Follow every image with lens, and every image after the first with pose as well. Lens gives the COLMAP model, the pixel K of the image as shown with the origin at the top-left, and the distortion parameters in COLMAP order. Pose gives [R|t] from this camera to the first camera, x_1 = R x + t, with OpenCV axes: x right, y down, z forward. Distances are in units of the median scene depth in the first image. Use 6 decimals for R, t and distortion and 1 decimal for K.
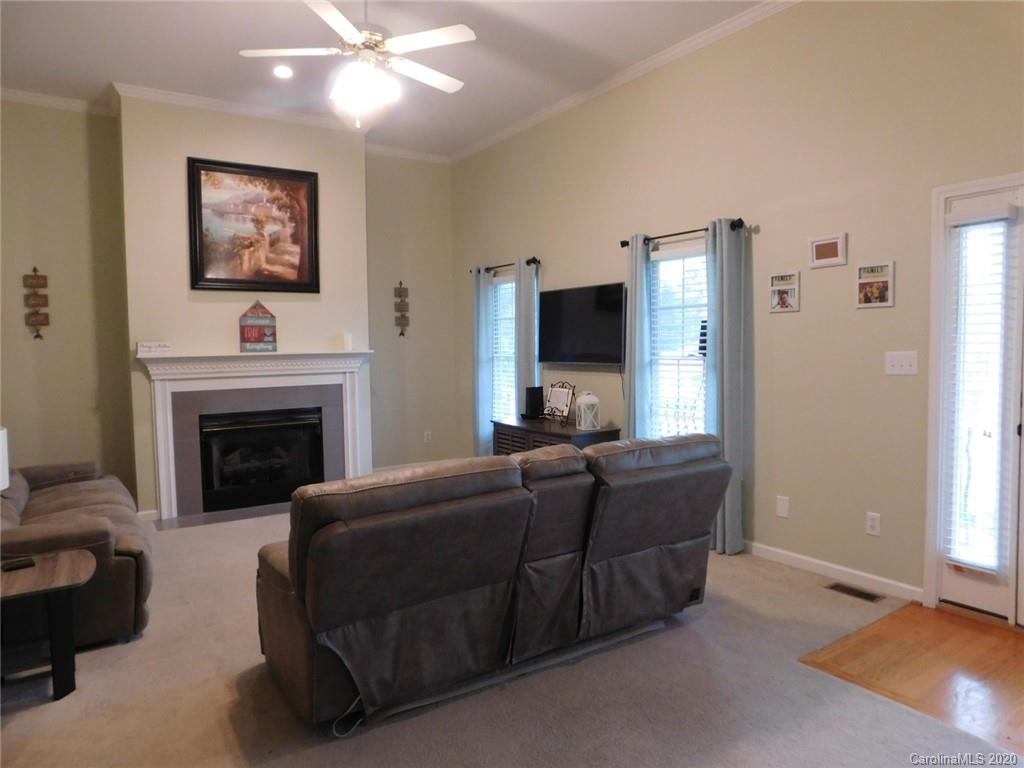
lens RADIAL K [[686.0, 0, 516.9], [0, 686.0, 384.4], [0, 0, 1]] dist [-0.006305, 0.004716]
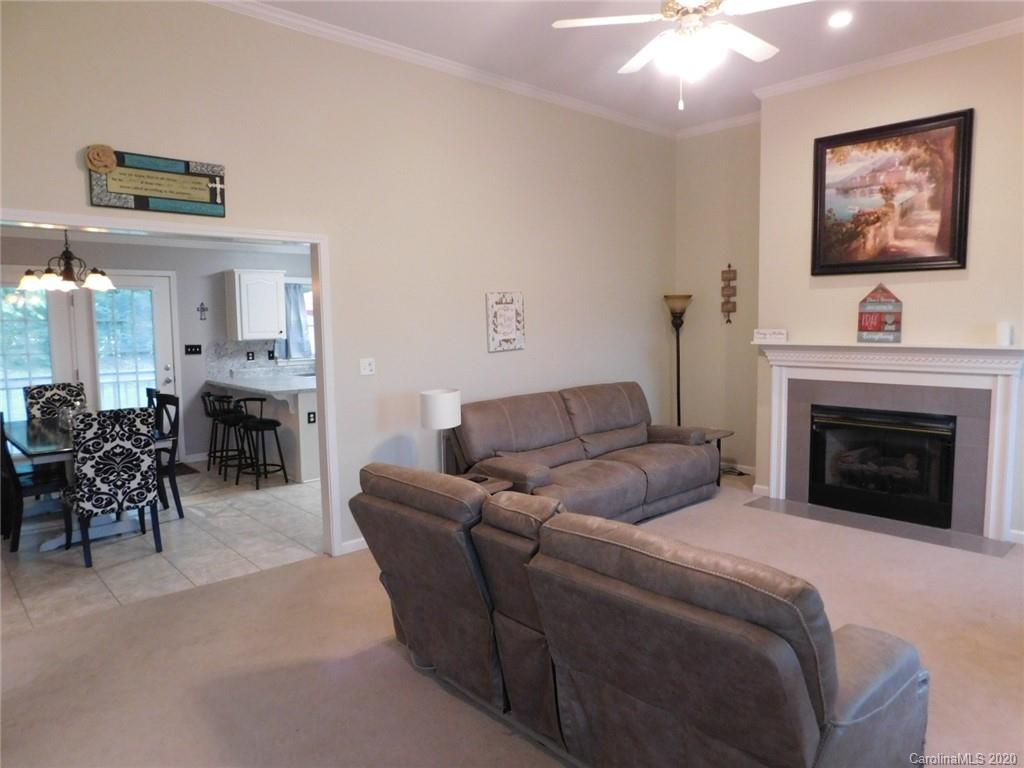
lens RADIAL K [[686.0, 0, 515.7], [0, 686.0, 383.0], [0, 0, 1]] dist [-0.006305, 0.004716]
pose [[0.197014, 0.106824, -0.974564, 0.393494], [-0.050263, 0.993840, 0.098775, -0.059848], [0.979111, 0.029524, 0.201169, 0.378442]]
